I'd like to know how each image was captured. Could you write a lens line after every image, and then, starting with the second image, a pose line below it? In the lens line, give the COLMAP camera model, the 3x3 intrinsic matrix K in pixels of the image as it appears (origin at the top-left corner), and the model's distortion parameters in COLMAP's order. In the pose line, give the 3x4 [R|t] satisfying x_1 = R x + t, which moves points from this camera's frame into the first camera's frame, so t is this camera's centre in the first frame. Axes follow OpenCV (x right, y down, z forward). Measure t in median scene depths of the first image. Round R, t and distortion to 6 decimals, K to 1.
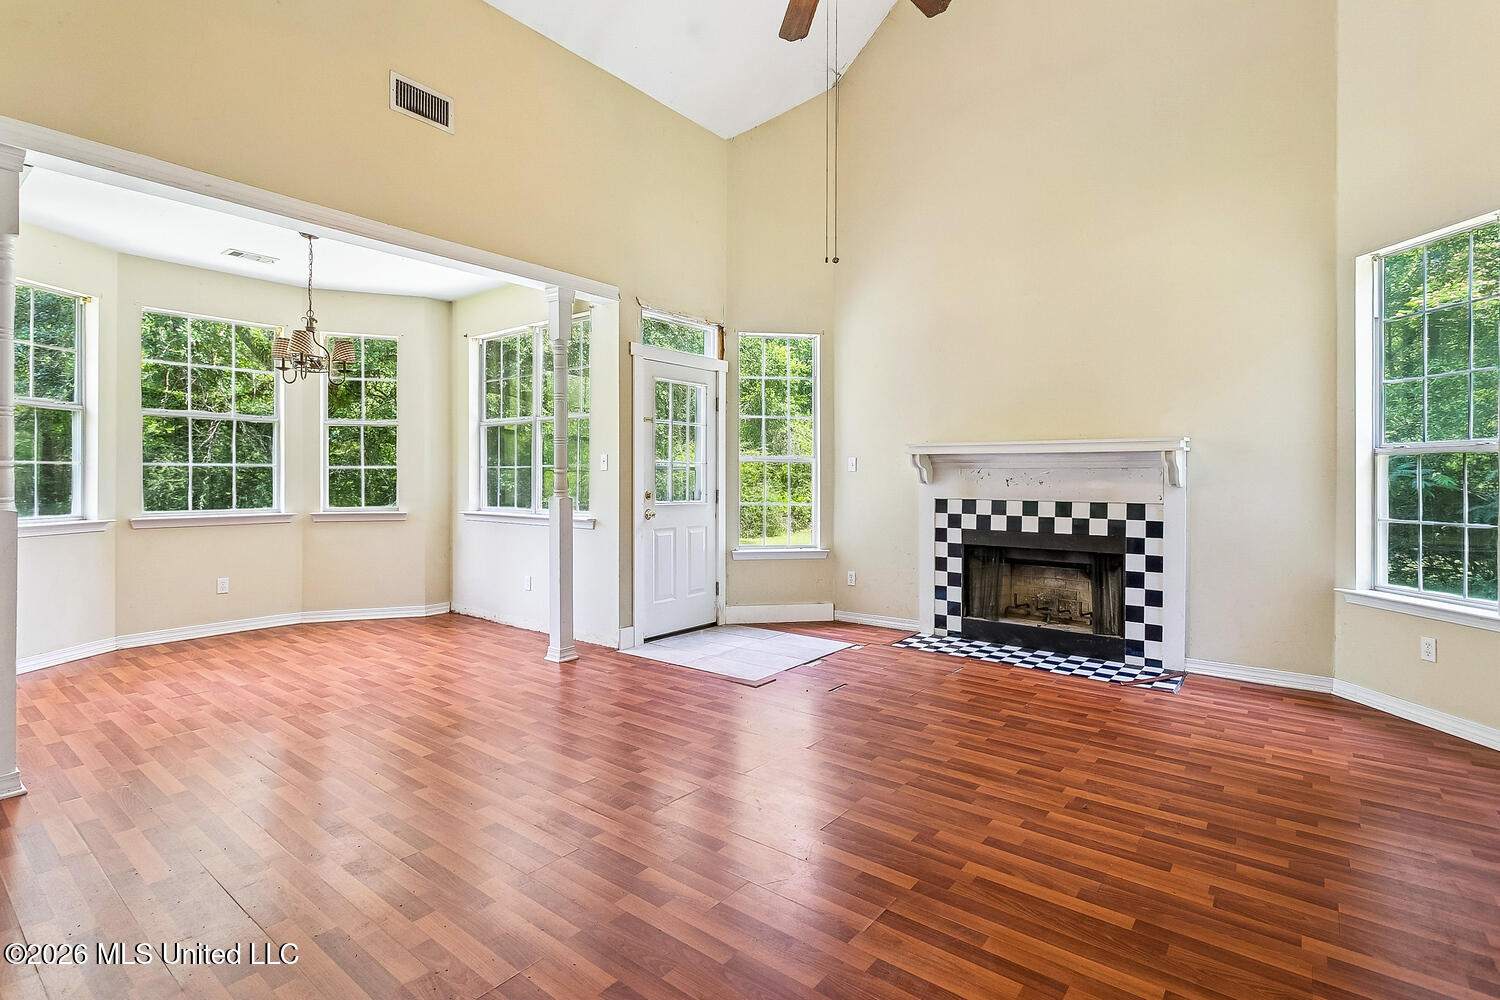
lens RADIAL K [[708.7, 0, 750.8], [0, 708.7, 480.5], [0, 0, 1]] dist [0.000317, -0.000002]
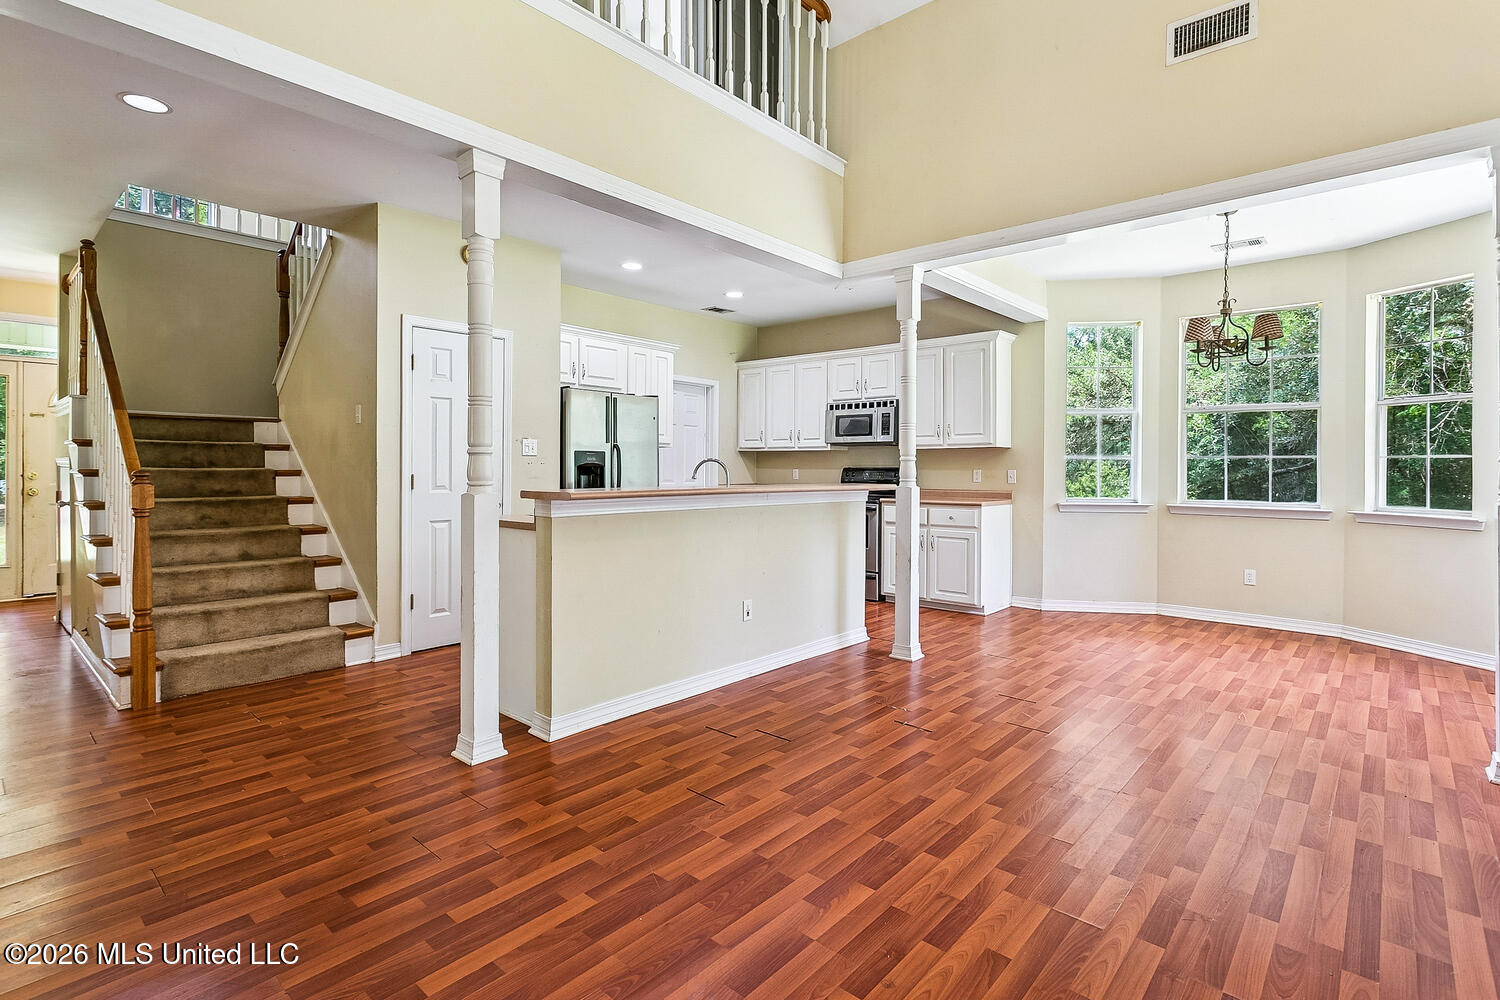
lens RADIAL K [[719.6, 0, 747.6], [0, 719.6, 468.2], [0, 0, 1]] dist [0.001794, 0.000179]
pose [[-0.066036, 0.002061, -0.997815, 0.293436], [-0.008291, 0.999962, 0.002615, -0.002061], [0.997783, 0.008446, -0.066016, 0.335885]]
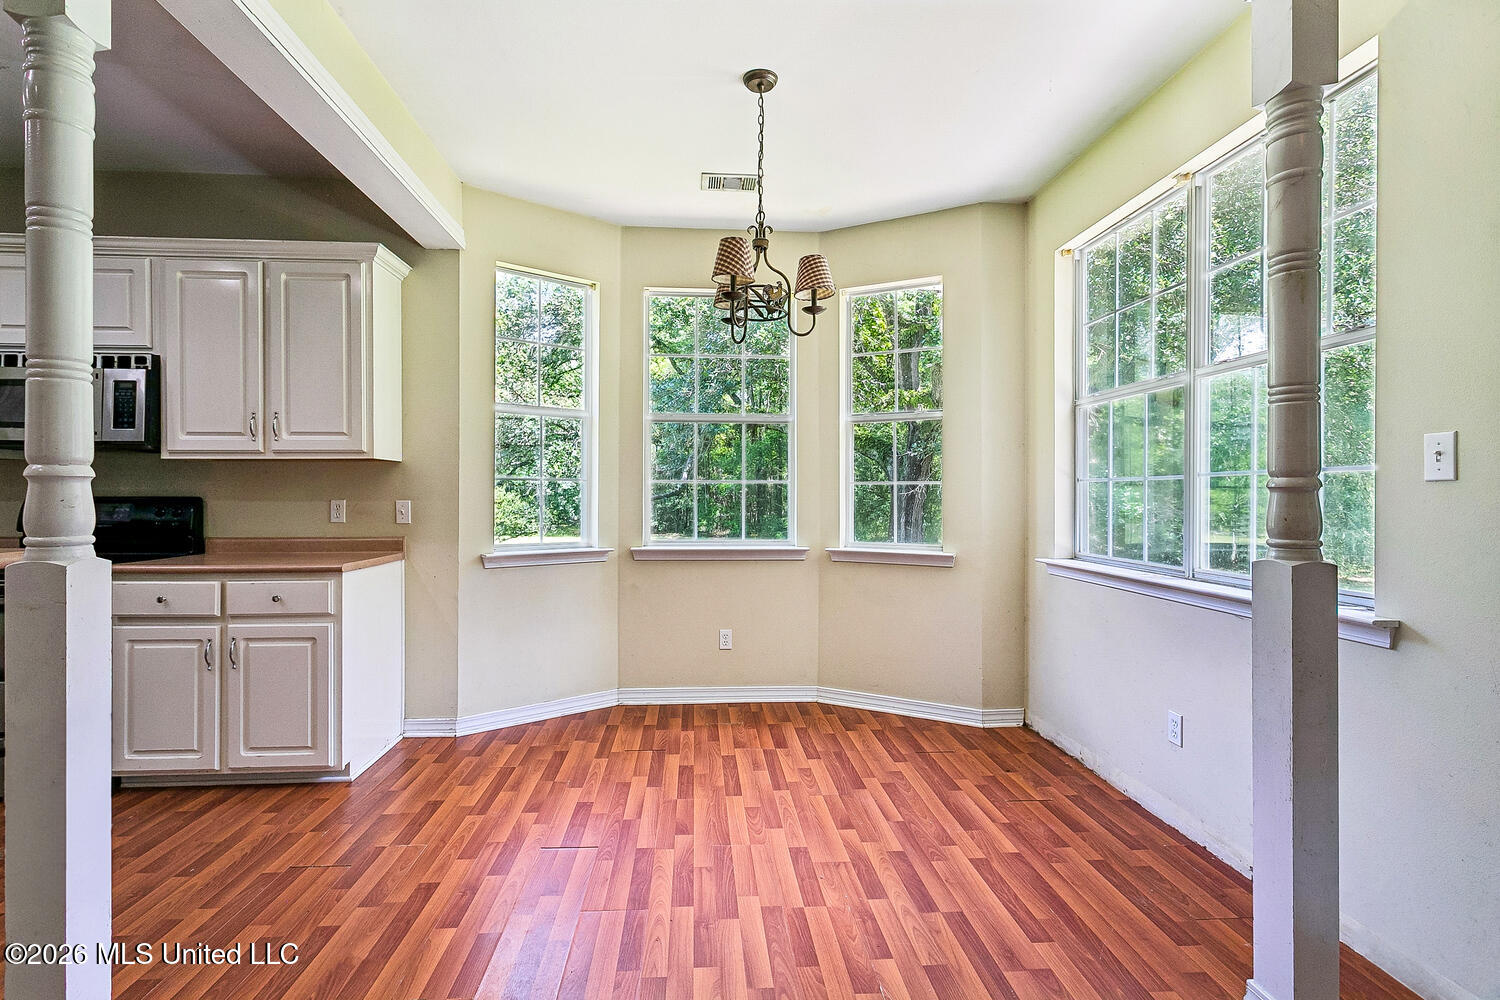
lens RADIAL K [[712.1, 0, 729.9], [0, 712.1, 501.9], [0, 0, 1]] dist [0.001009, 0.000148]
pose [[0.661424, 0.000073, -0.750012, -0.155635], [-0.002288, 0.999996, -0.001920, 0.001842], [0.750009, 0.002986, 0.661421, 0.463138]]
